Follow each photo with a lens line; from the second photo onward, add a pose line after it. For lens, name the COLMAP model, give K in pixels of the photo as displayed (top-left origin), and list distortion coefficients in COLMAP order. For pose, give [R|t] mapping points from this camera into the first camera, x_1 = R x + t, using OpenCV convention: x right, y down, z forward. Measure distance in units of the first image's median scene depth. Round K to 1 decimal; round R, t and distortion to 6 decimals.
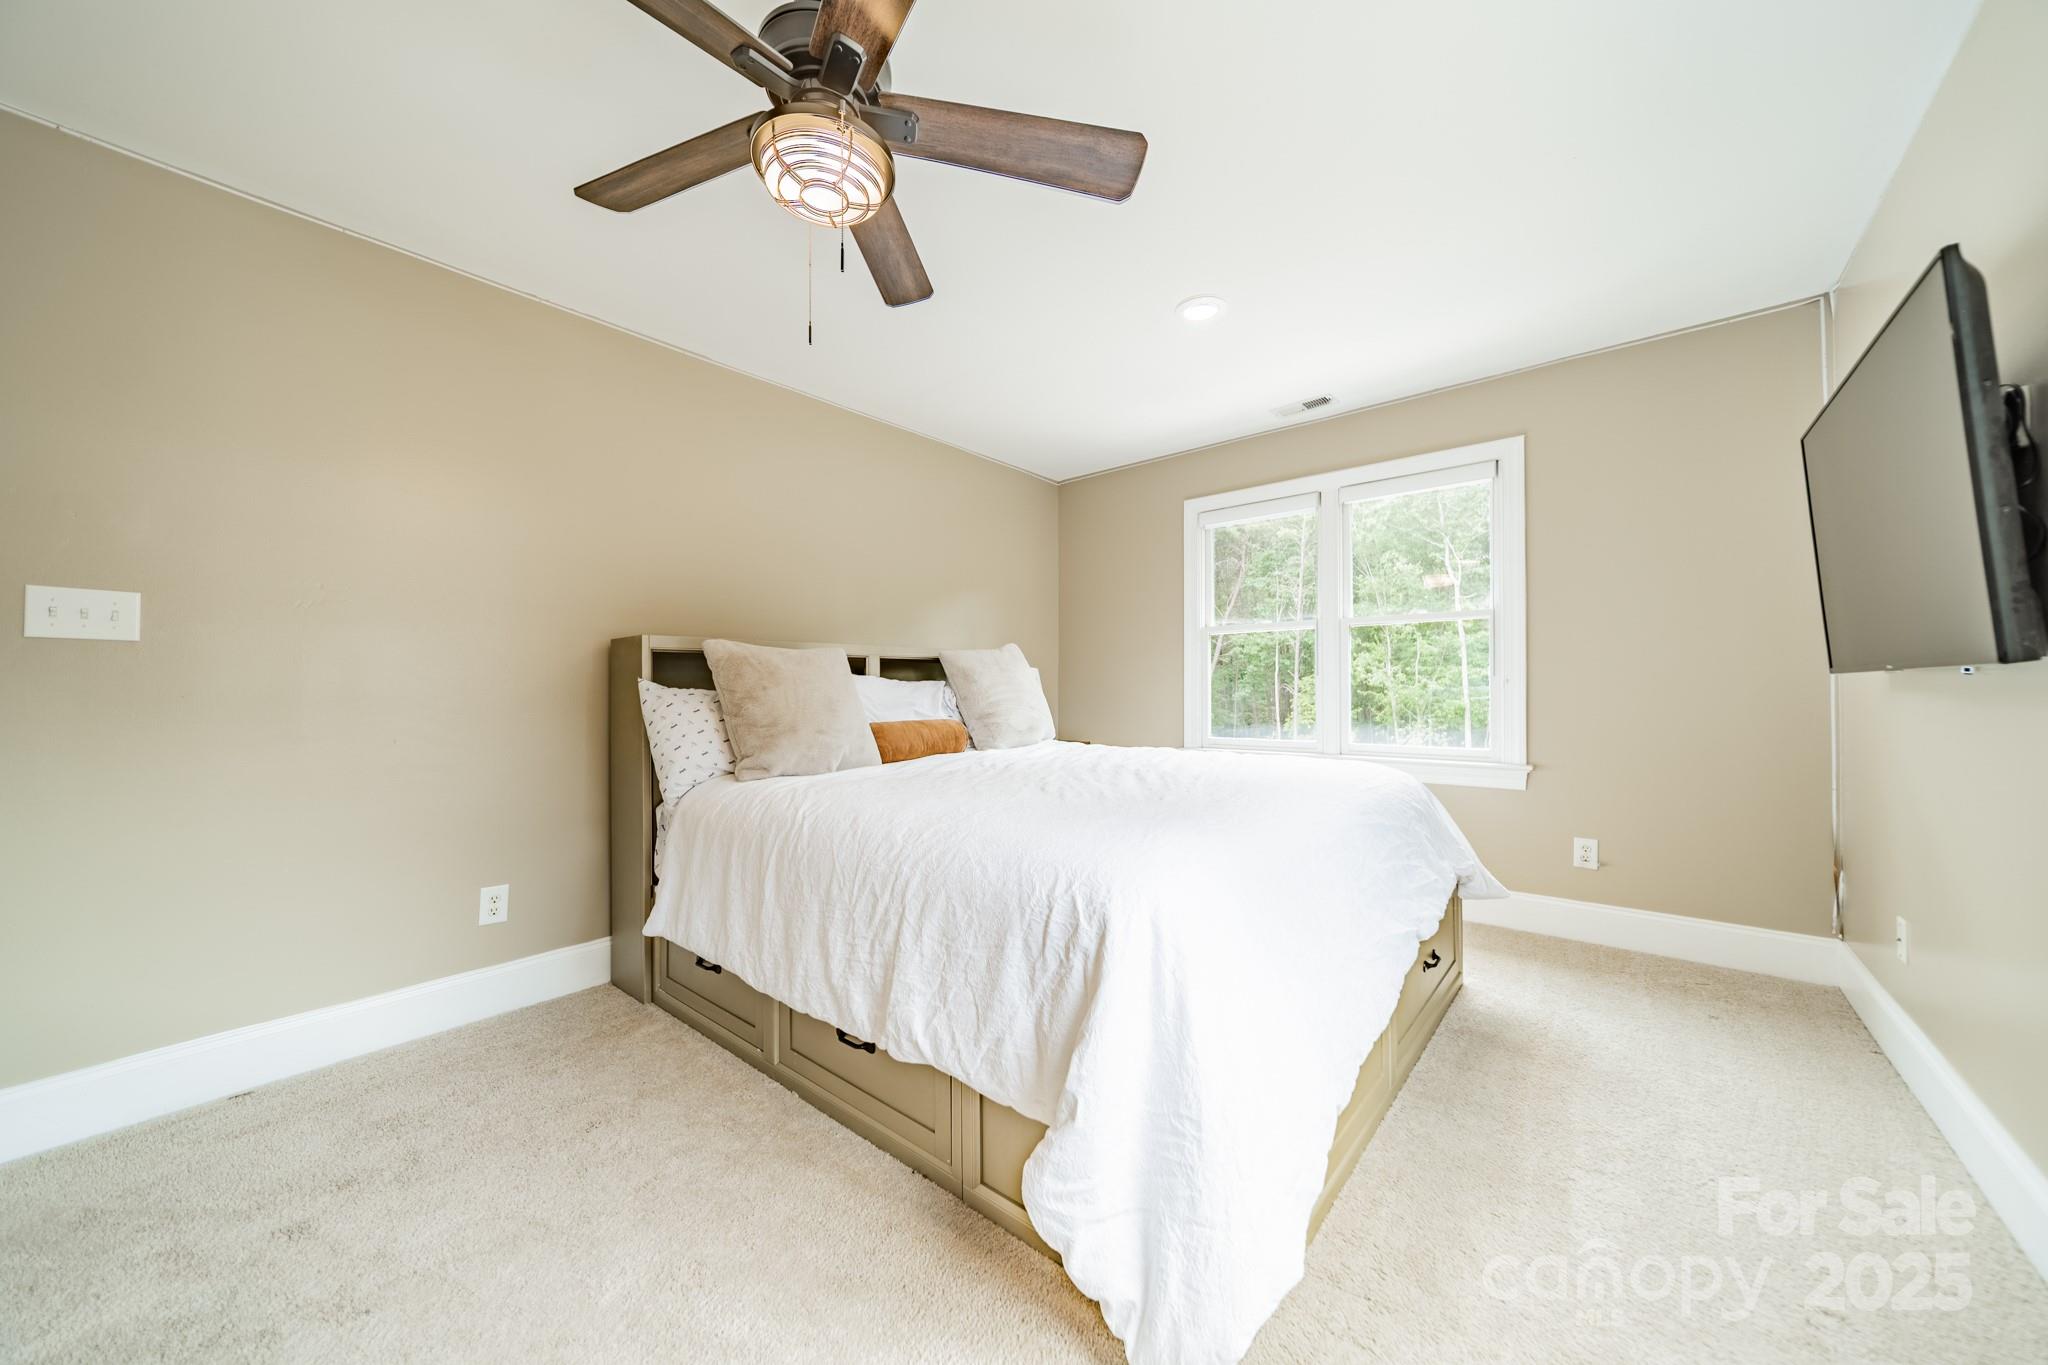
lens RADIAL K [[718.8, 0, 1023.6], [0, 718.8, 682.0], [0, 0, 1]] dist [0.008794, 0.000347]
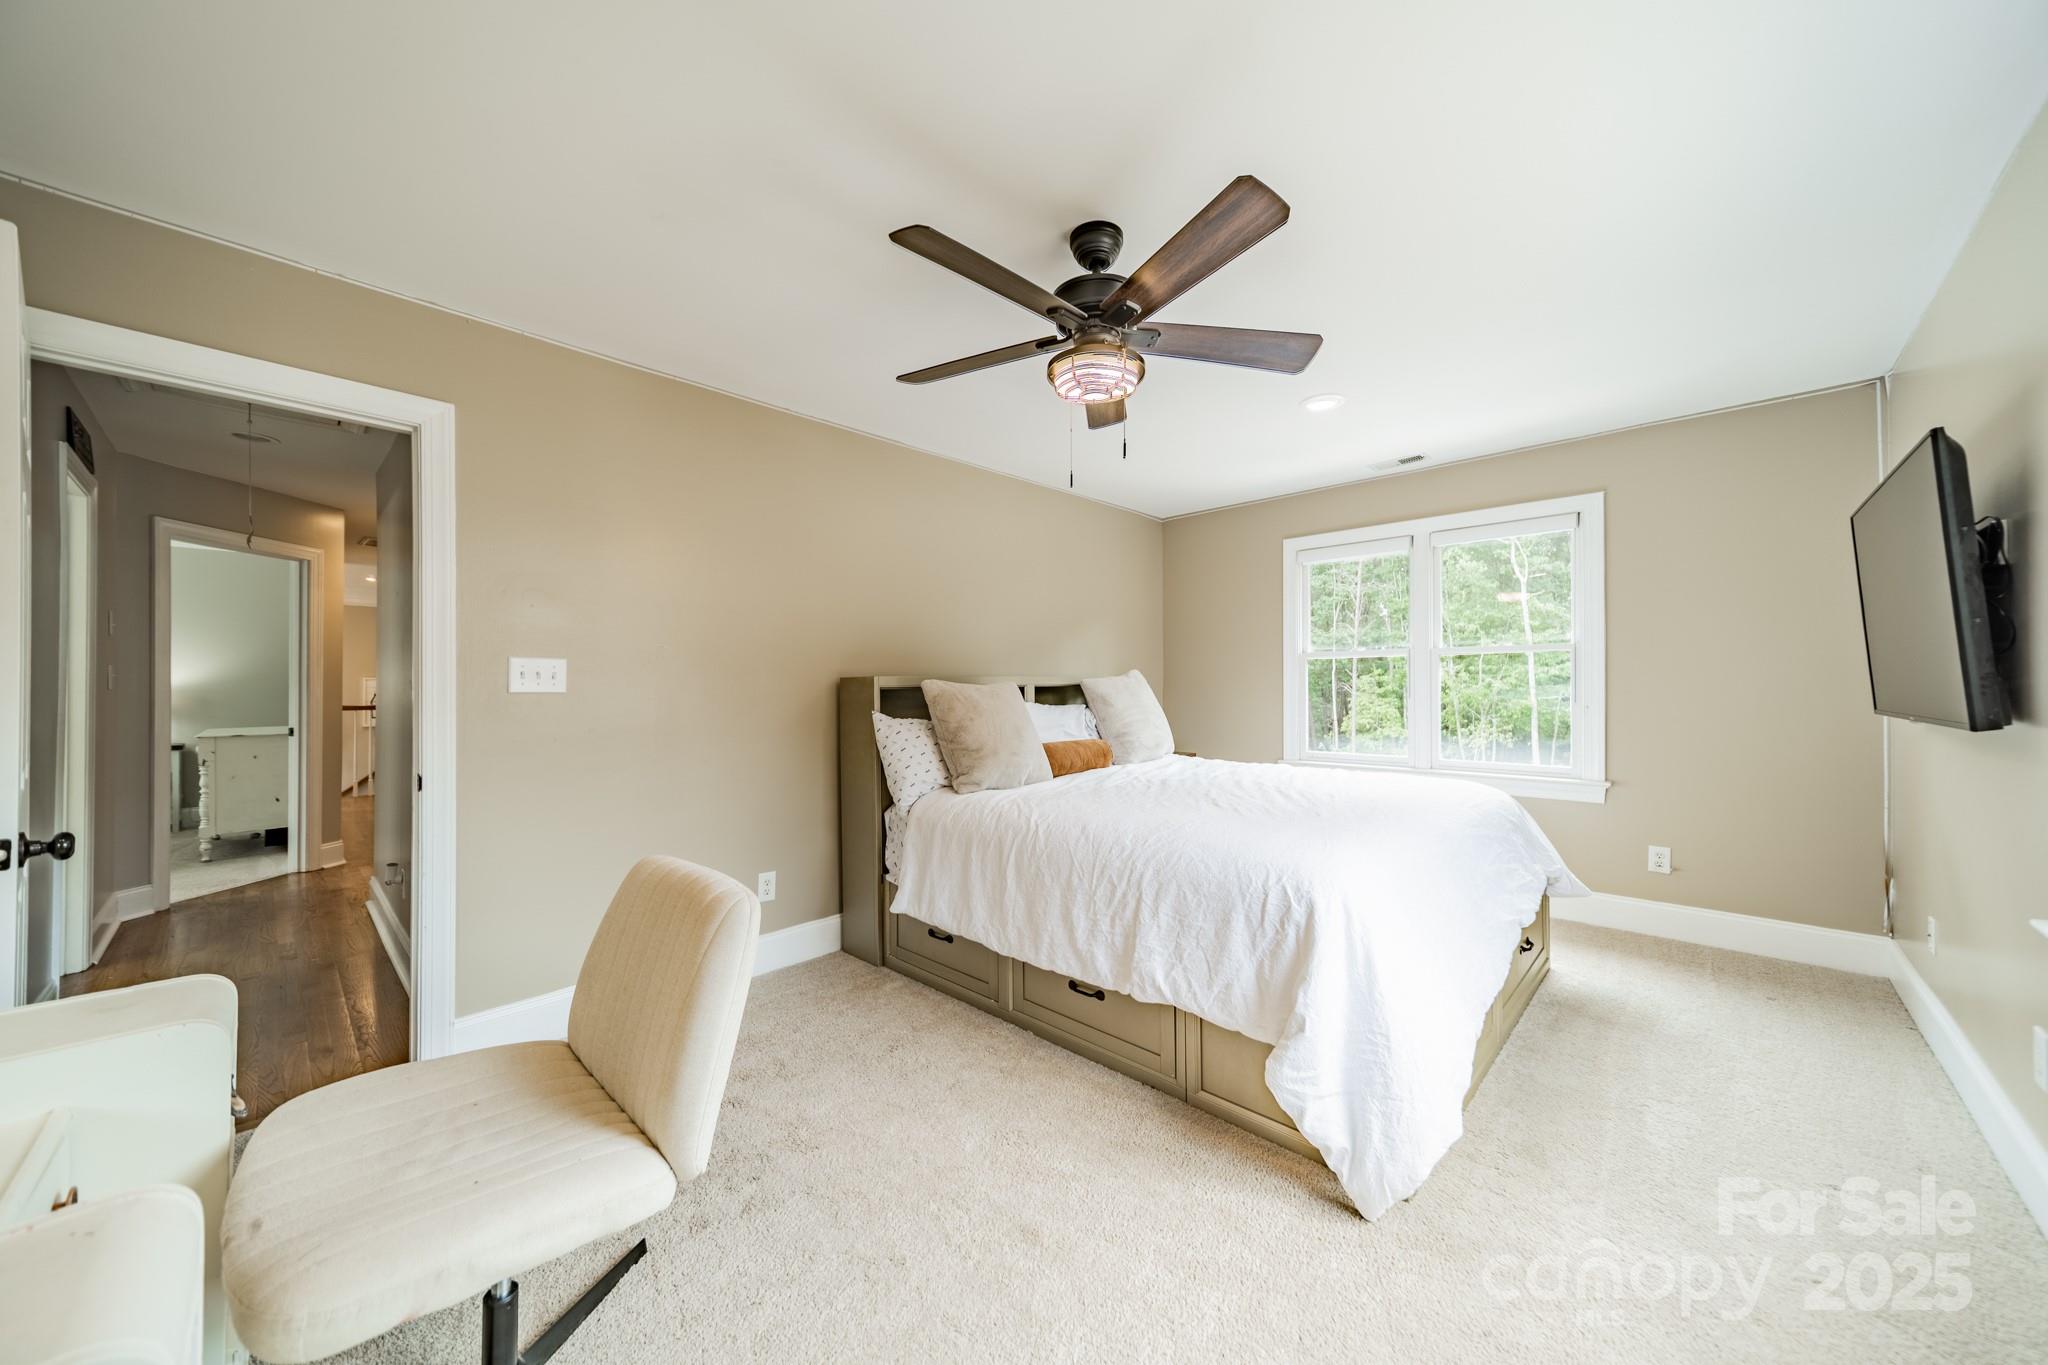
lens RADIAL K [[718.8, 0, 1023.6], [0, 718.8, 682.2], [0, 0, 1]] dist [0.008794, 0.000347]
pose [[0.998112, -0.000695, -0.061415, -0.193911], [0.001108, 0.999977, 0.006682, -0.065442], [0.061408, -0.006738, 0.998090, -0.252567]]
